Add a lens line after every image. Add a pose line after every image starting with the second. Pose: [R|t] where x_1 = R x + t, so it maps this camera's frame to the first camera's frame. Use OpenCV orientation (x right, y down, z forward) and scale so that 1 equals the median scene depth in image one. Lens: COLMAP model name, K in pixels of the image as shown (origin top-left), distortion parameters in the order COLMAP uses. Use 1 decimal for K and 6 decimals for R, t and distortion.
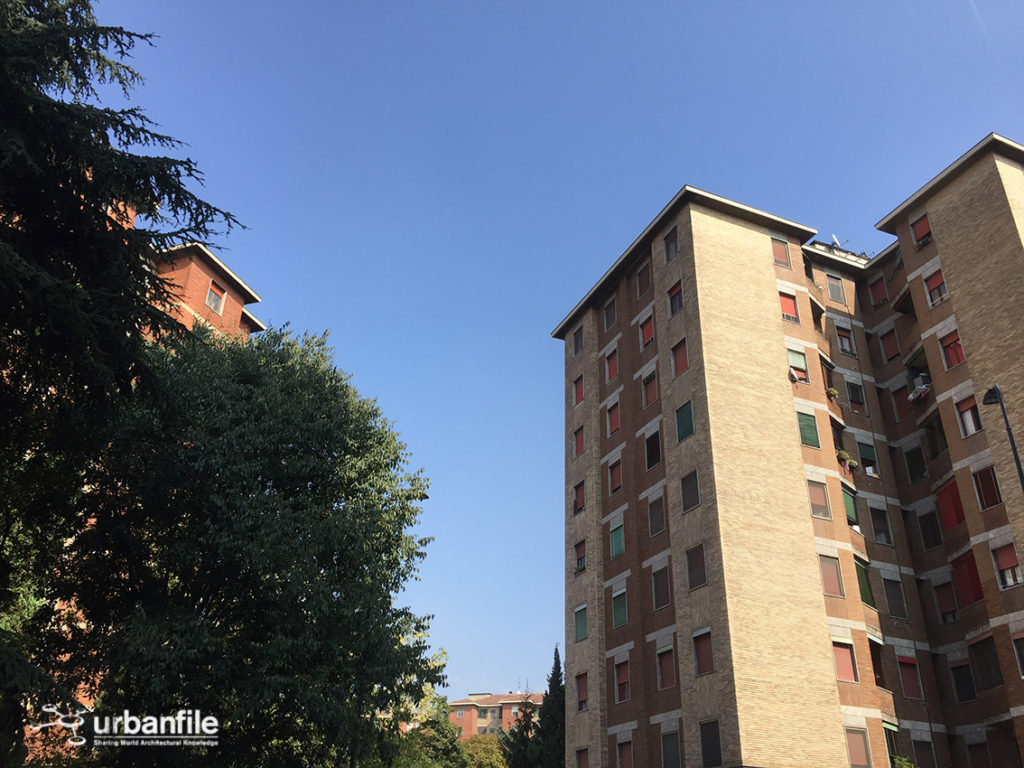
lens RADIAL K [[875.7, 0, 512.0], [0, 875.7, 384.0], [0, 0, 1]] dist [0.087374, -0.133541]
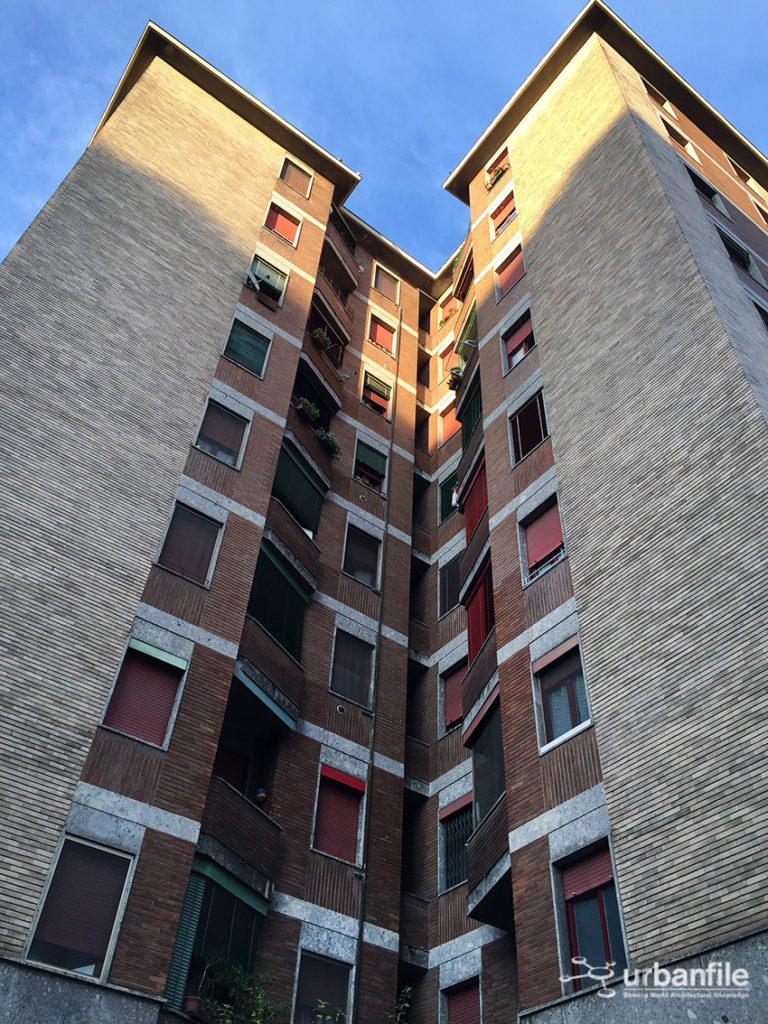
lens RADIAL K [[875.7, 0, 384.0], [0, 875.7, 512.0], [0, 0, 1]] dist [0.087374, -0.133541]
pose [[0.976255, 0.168264, 0.136429, 0.400133], [-0.122217, 0.947825, -0.294432, 0.328249], [-0.178853, 0.270767, 0.945884, 0.558822]]
